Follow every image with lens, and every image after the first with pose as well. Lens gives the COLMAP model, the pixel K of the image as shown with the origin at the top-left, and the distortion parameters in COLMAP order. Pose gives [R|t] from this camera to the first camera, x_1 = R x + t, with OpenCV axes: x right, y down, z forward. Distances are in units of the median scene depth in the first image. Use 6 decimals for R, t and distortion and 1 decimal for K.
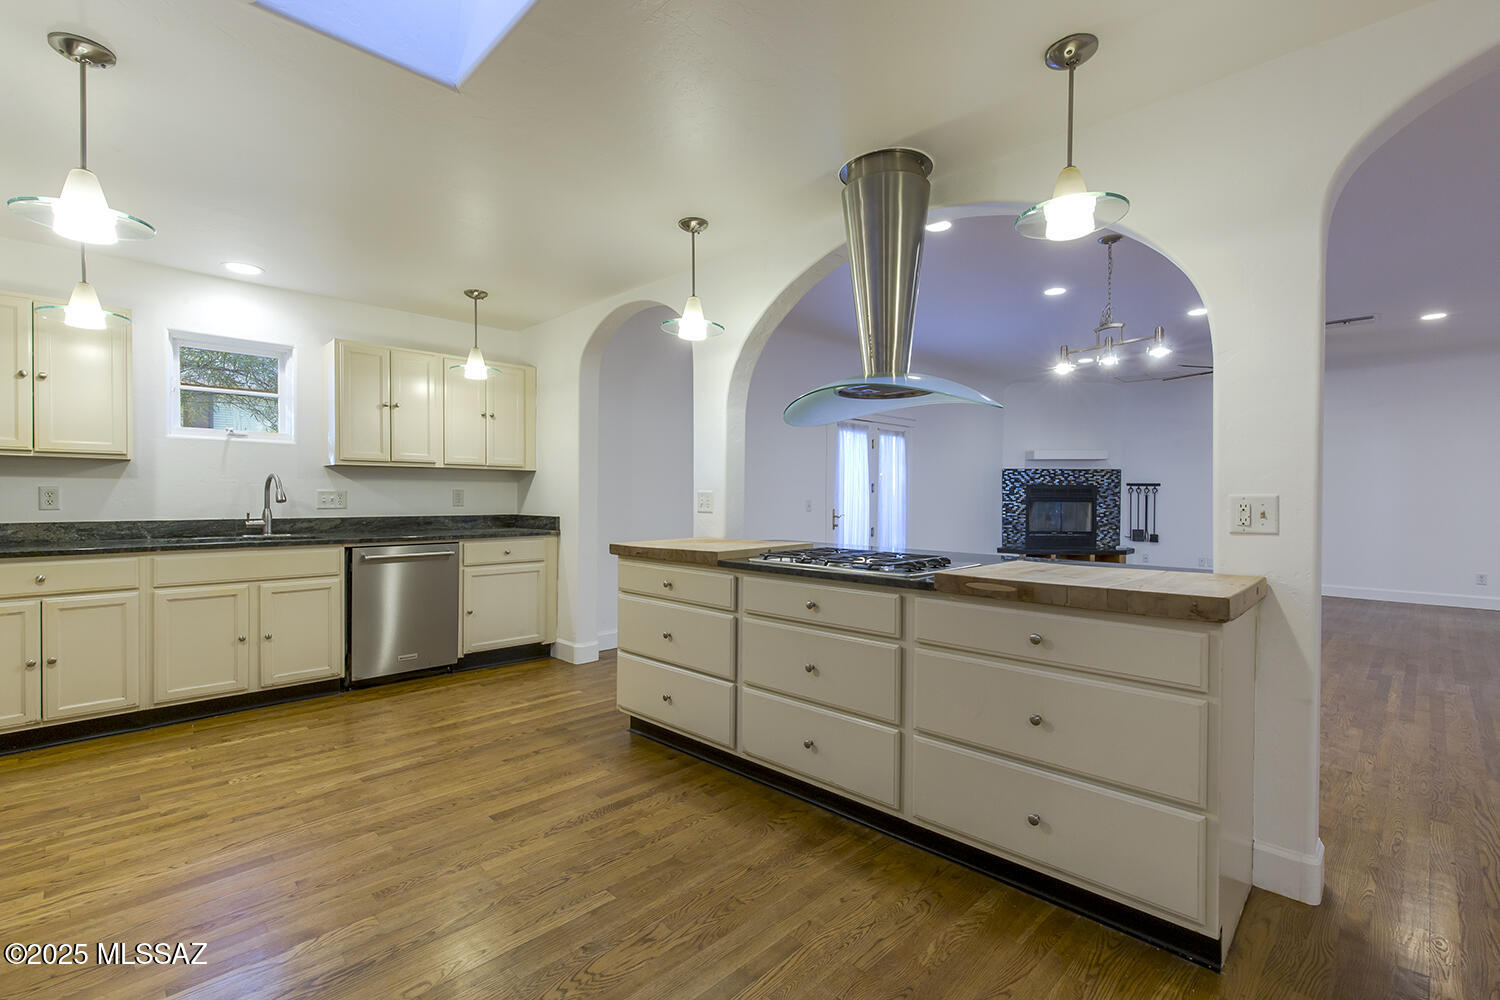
lens RADIAL K [[667.7, 0, 754.6], [0, 667.7, 501.4], [0, 0, 1]] dist [0.002595, 0.000425]
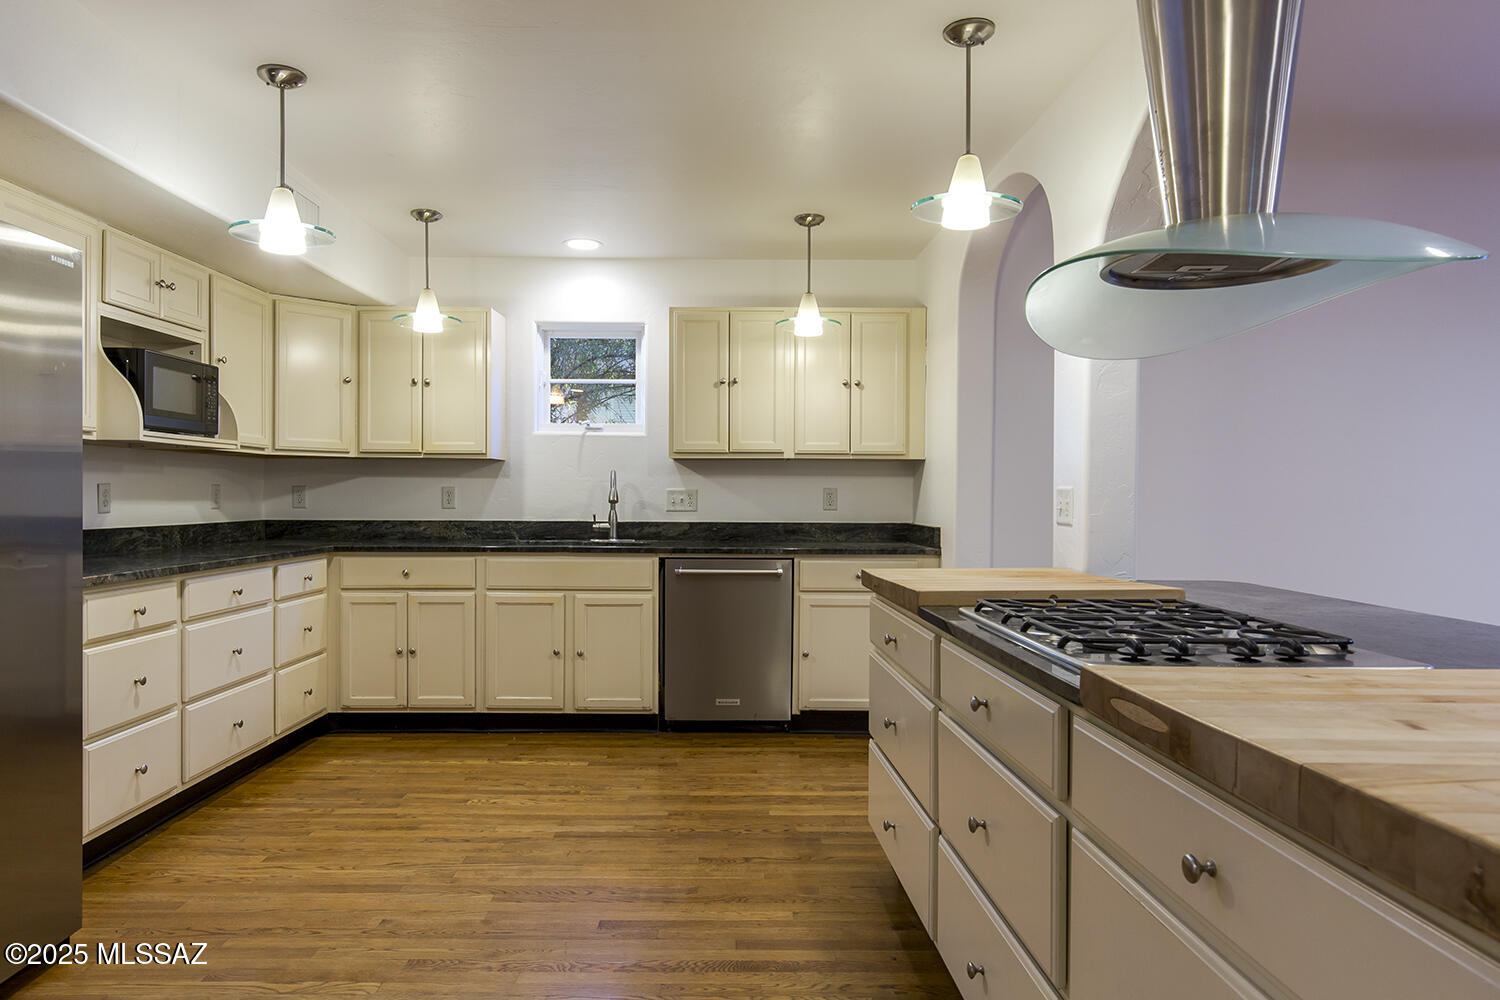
lens RADIAL K [[971.7, 0, 731.7], [0, 971.7, 502.4], [0, 0, 1]] dist [0.001666, 0.000146]
pose [[0.709608, 0.004800, -0.704580, 0.330798], [-0.008492, 0.999962, -0.001741, 0.001846], [0.704545, 0.007219, 0.709623, 0.228504]]
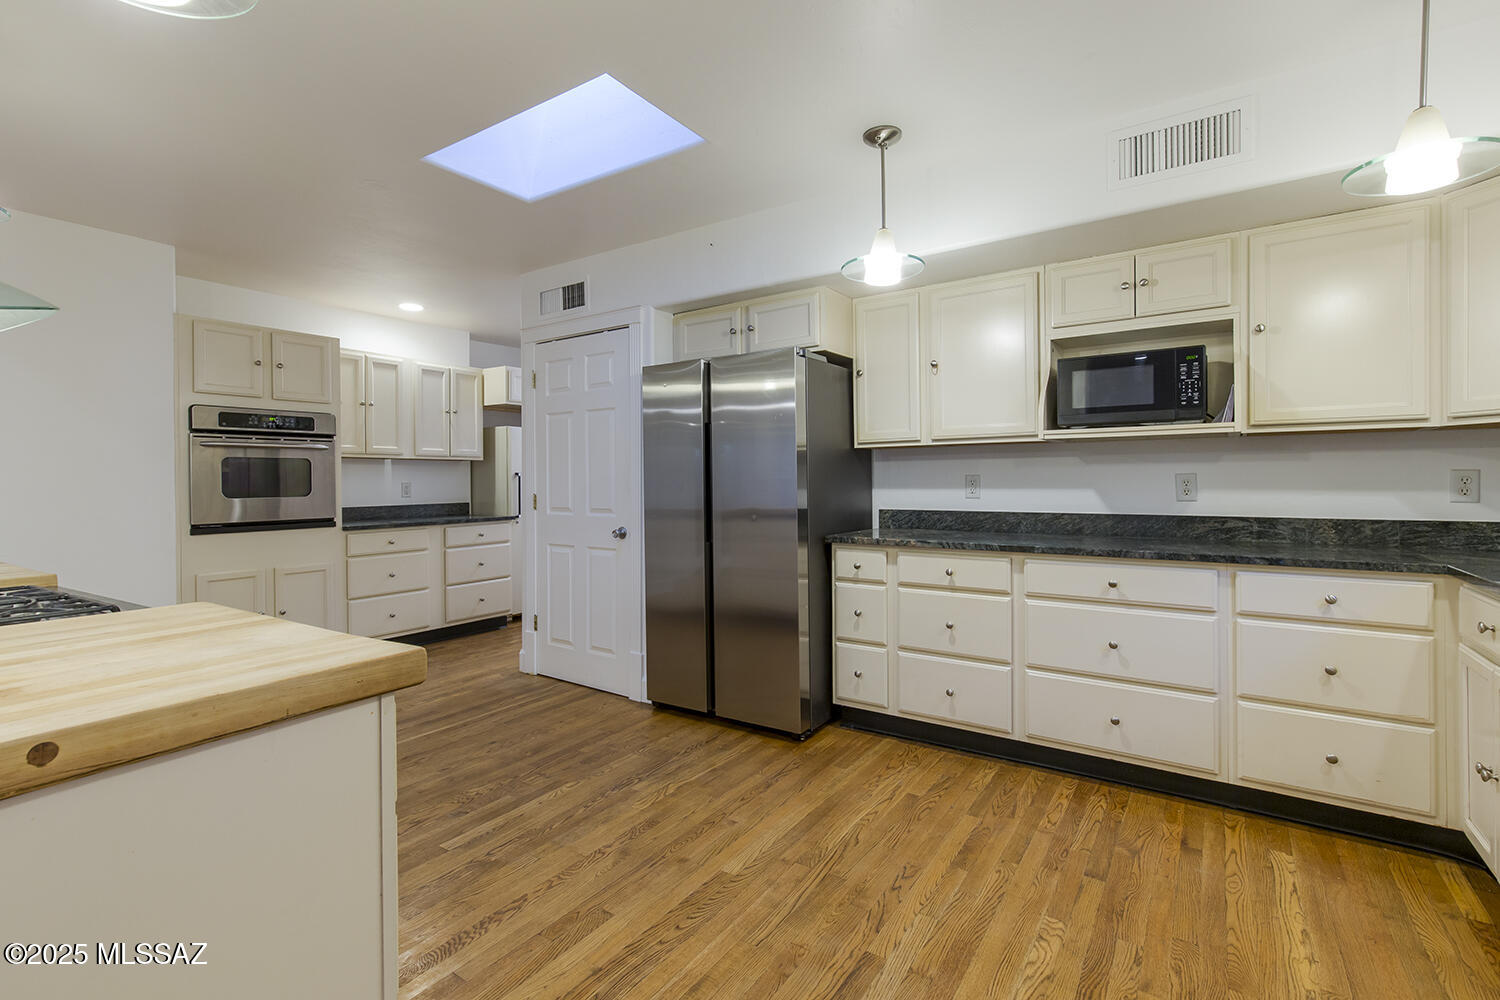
lens RADIAL K [[683.9, 0, 754.1], [0, 683.9, 474.5], [0, 0, 1]] dist [0.003843, 0.000353]
pose [[-0.981552, 0.000505, -0.191195, -0.283212], [0.000513, 1.000000, 0.000012, -0.015078], [0.191195, -0.000086, -0.981552, 1.246519]]
